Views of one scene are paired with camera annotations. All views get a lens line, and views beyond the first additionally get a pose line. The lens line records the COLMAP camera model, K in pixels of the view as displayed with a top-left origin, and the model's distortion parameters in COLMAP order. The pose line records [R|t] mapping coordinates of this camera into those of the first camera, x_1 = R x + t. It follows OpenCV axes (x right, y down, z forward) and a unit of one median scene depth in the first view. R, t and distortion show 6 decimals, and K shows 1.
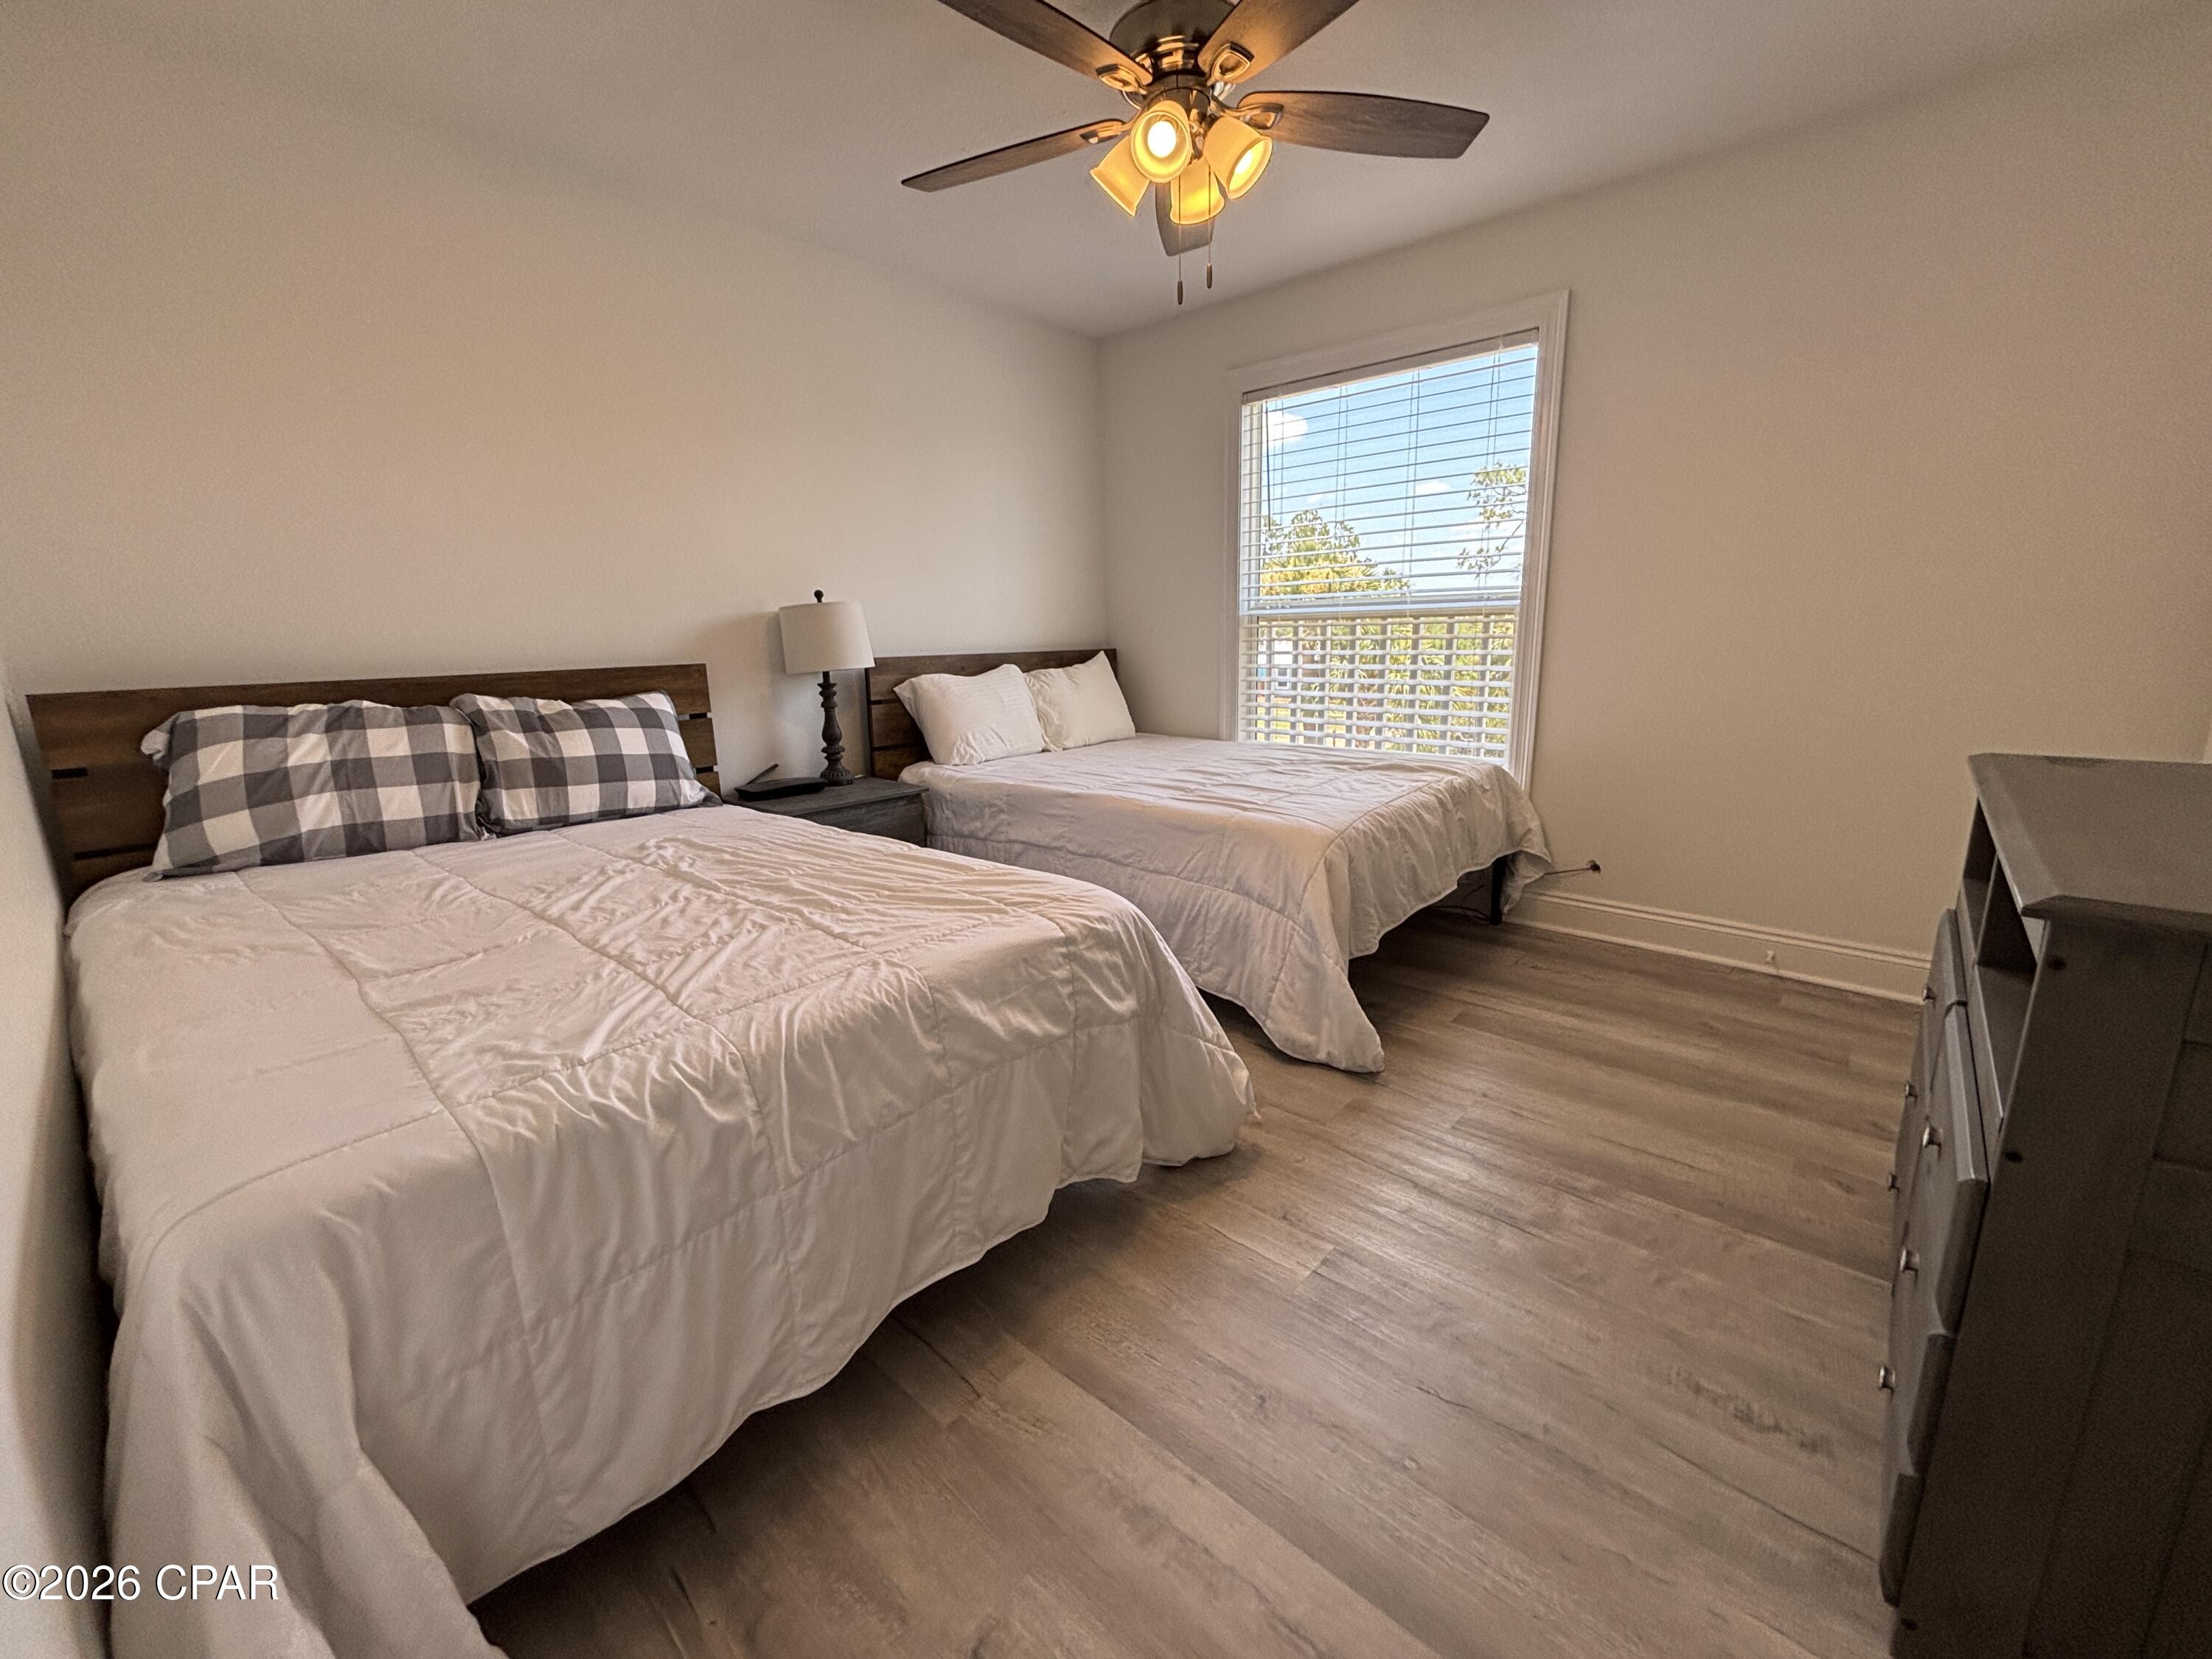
lens RADIAL K [[890.7, 0, 1104.5], [0, 890.7, 825.1], [0, 0, 1]] dist [0.002558, -0.001241]
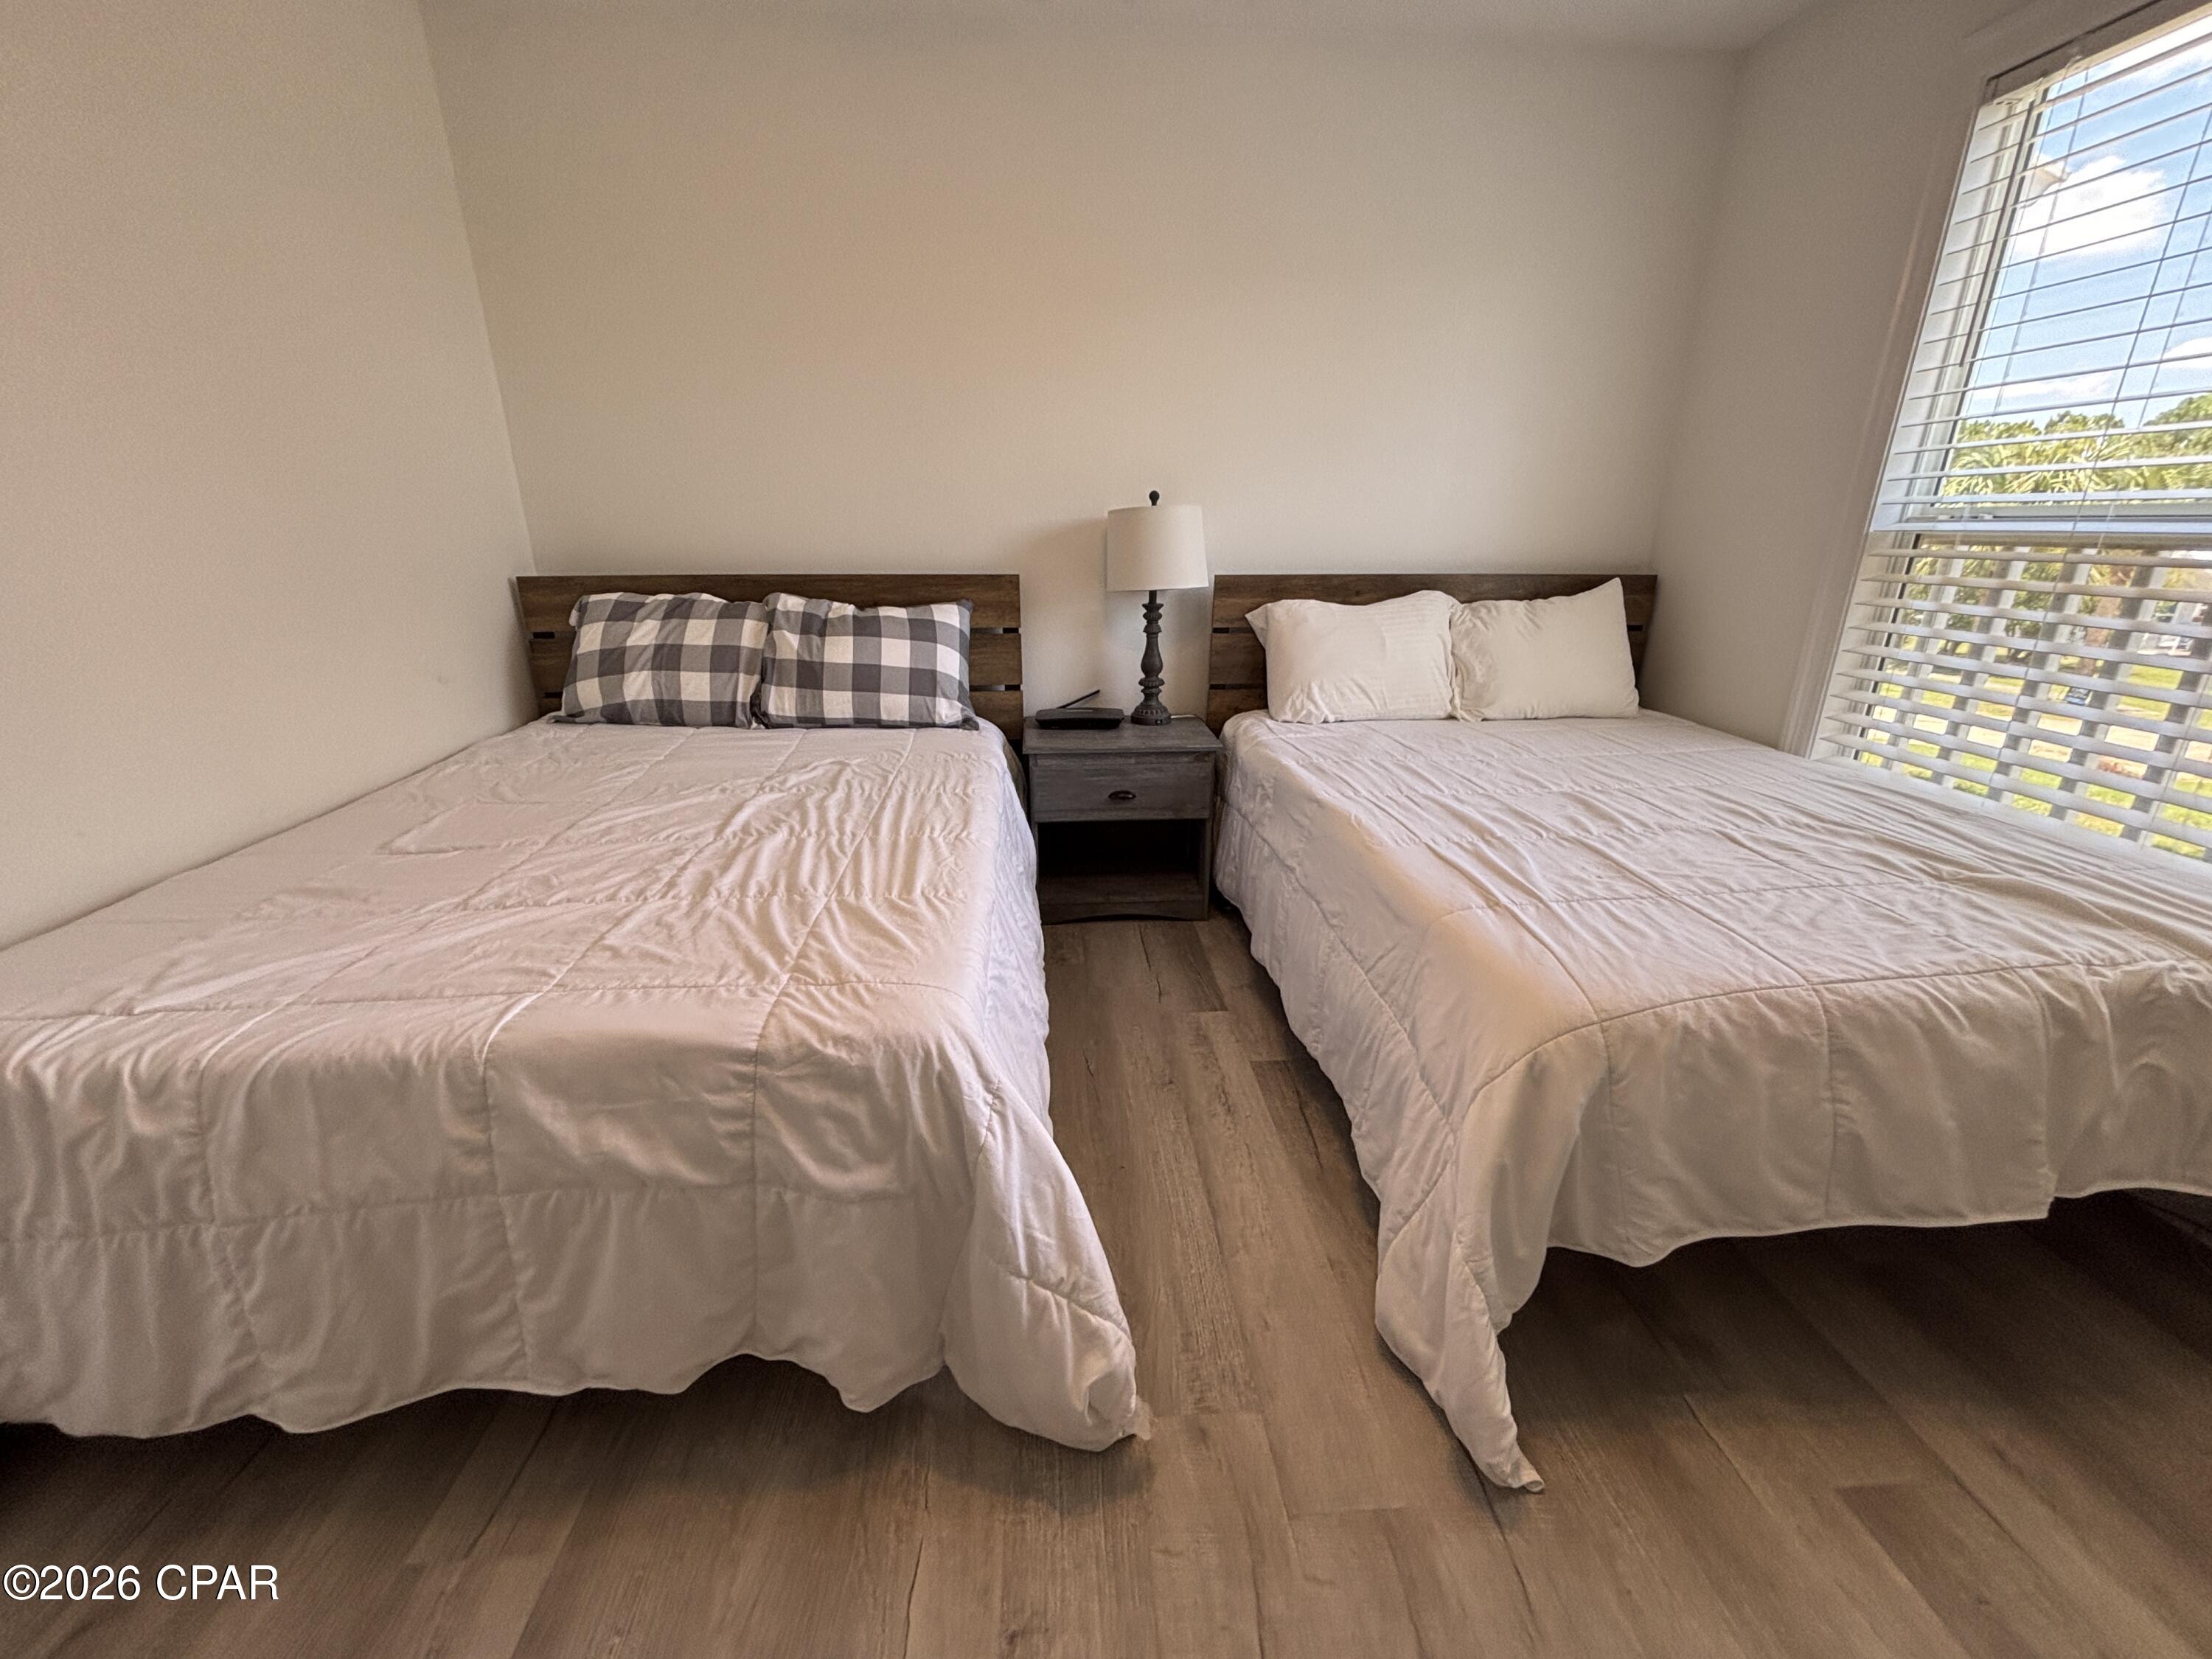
lens RADIAL K [[890.7, 0, 1106.1], [0, 890.7, 830.6], [0, 0, 1]] dist [0.002558, -0.001241]
pose [[0.720369, 0.247921, -0.647768, 0.372339], [-0.167746, 0.968484, 0.184121, -0.139393], [0.673000, -0.023975, 0.739254, 0.473903]]
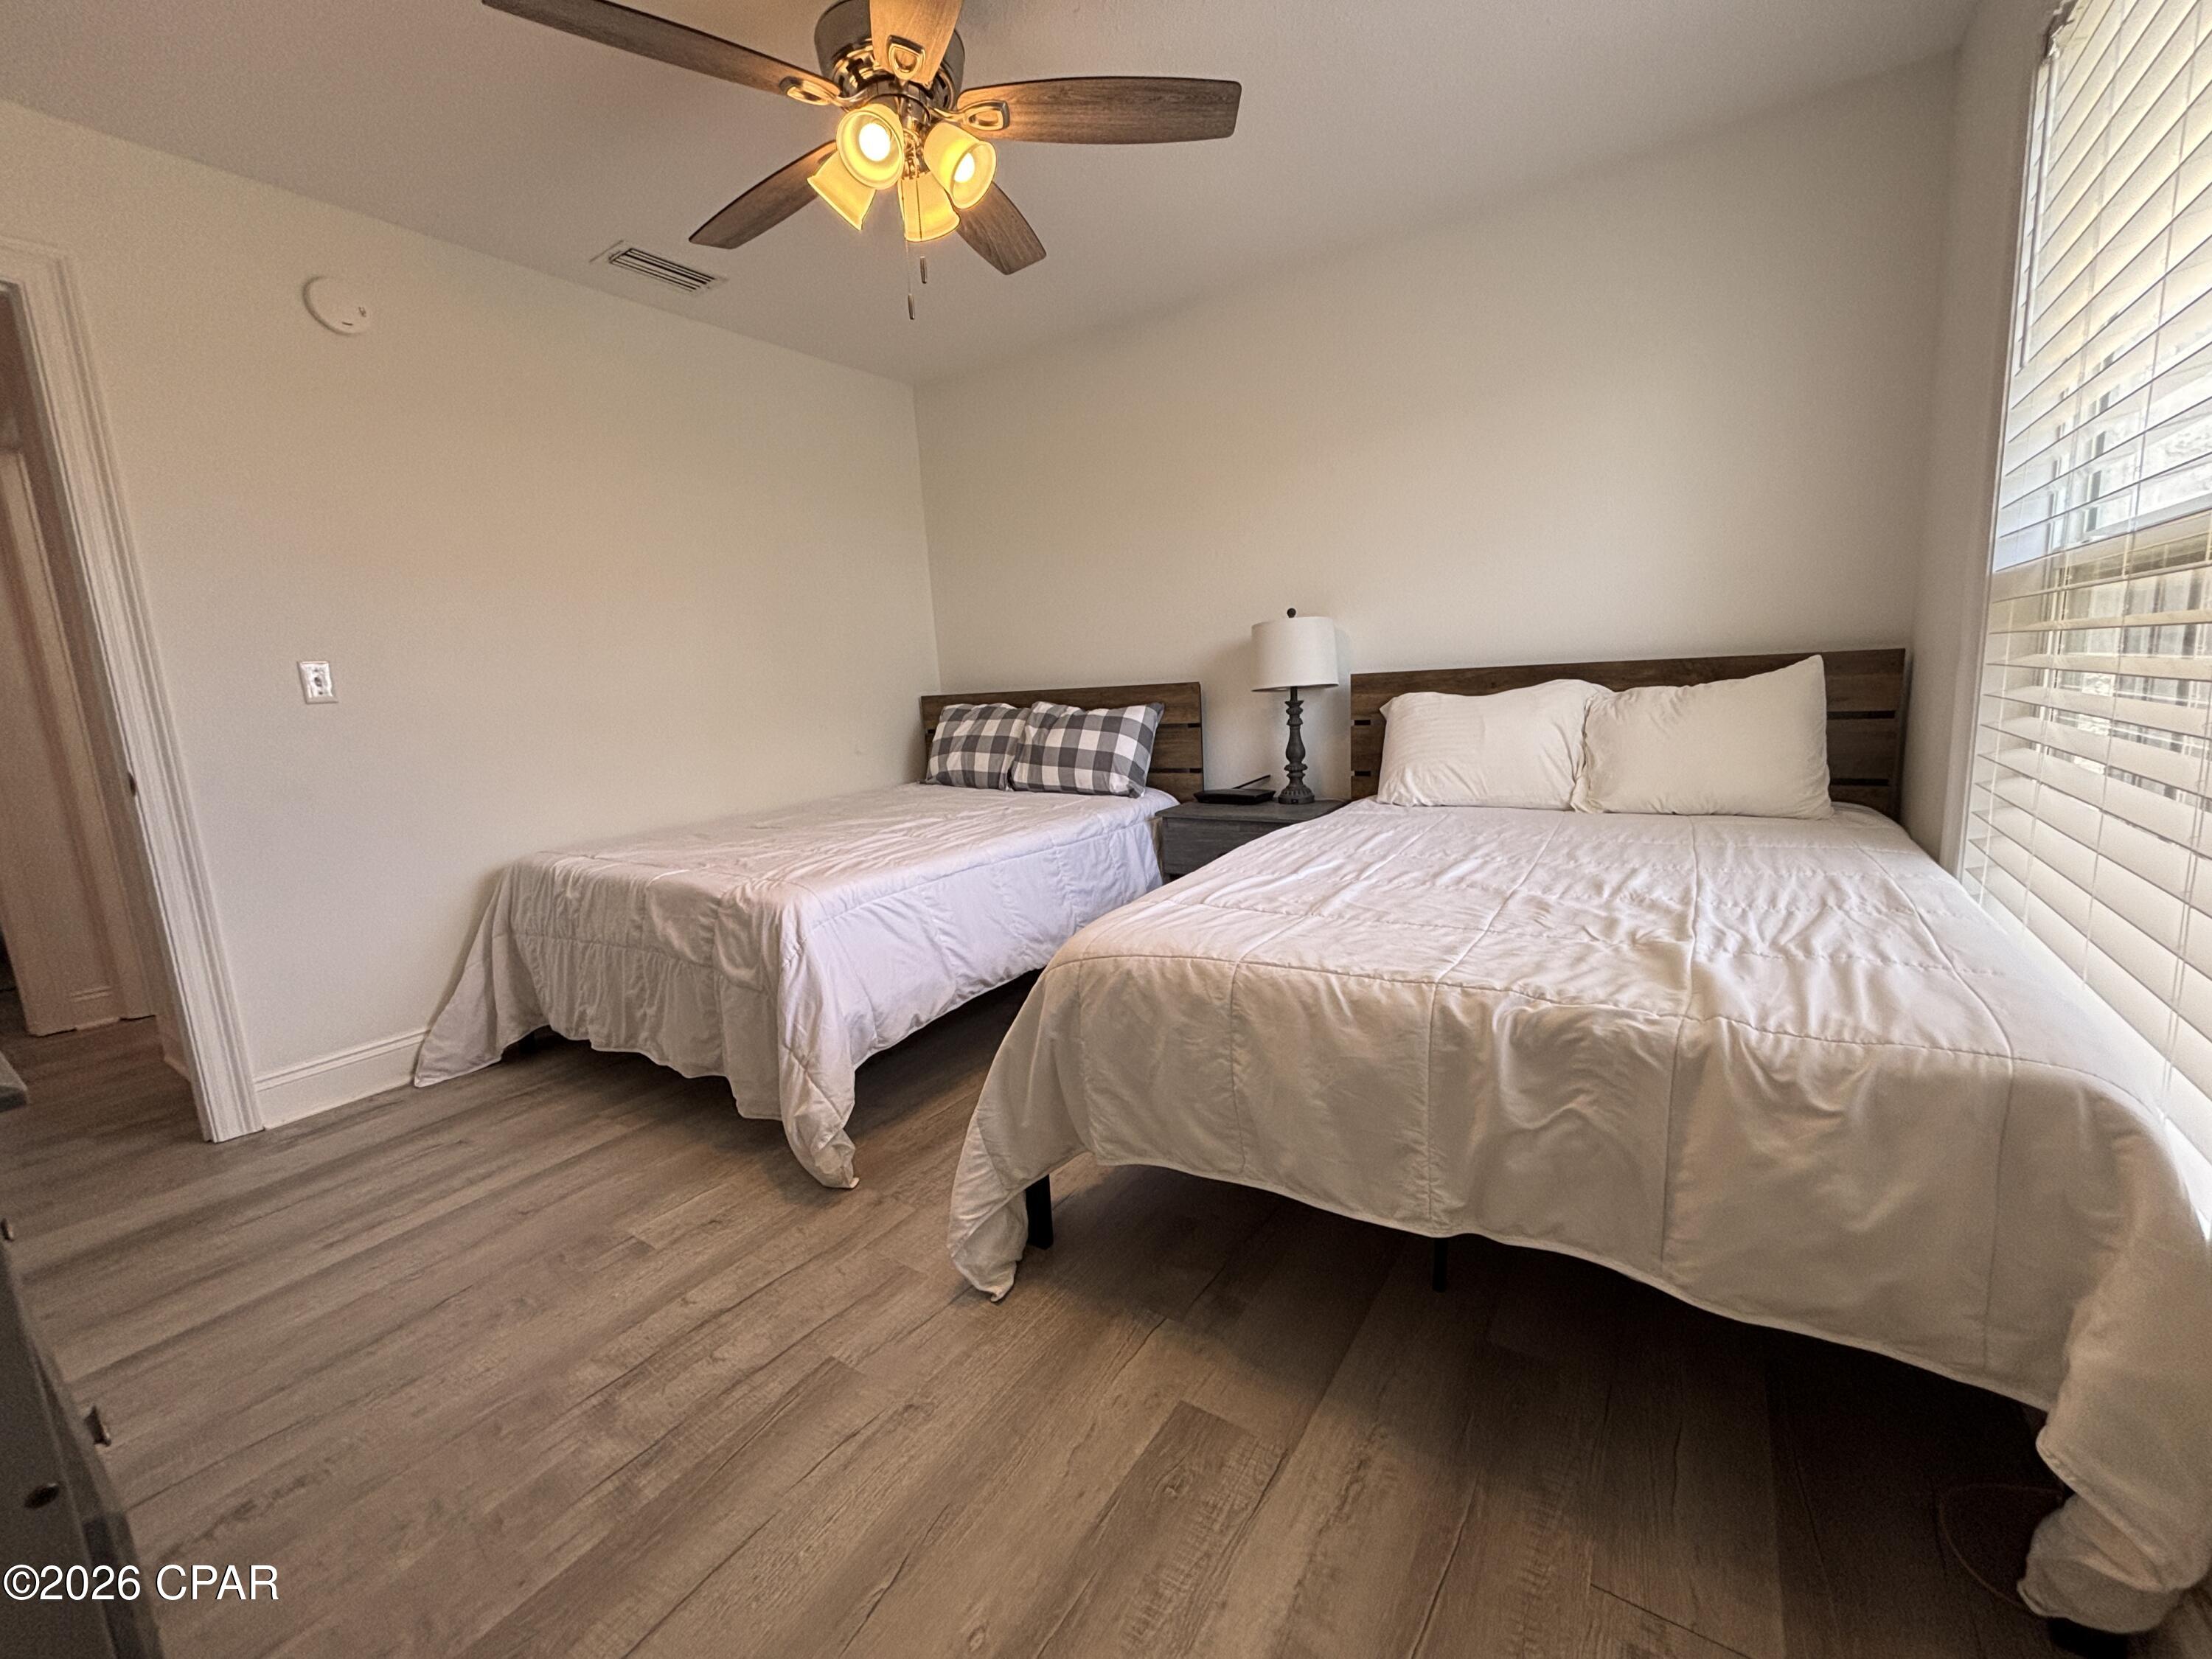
lens RADIAL K [[890.7, 0, 1110.8], [0, 890.7, 821.8], [0, 0, 1]] dist [0.002558, -0.001241]
pose [[0.141408, 0.169409, -0.975348, 0.932322], [-0.163031, 0.975781, 0.145847, -0.197725], [0.976435, 0.138388, 0.165602, 0.926751]]
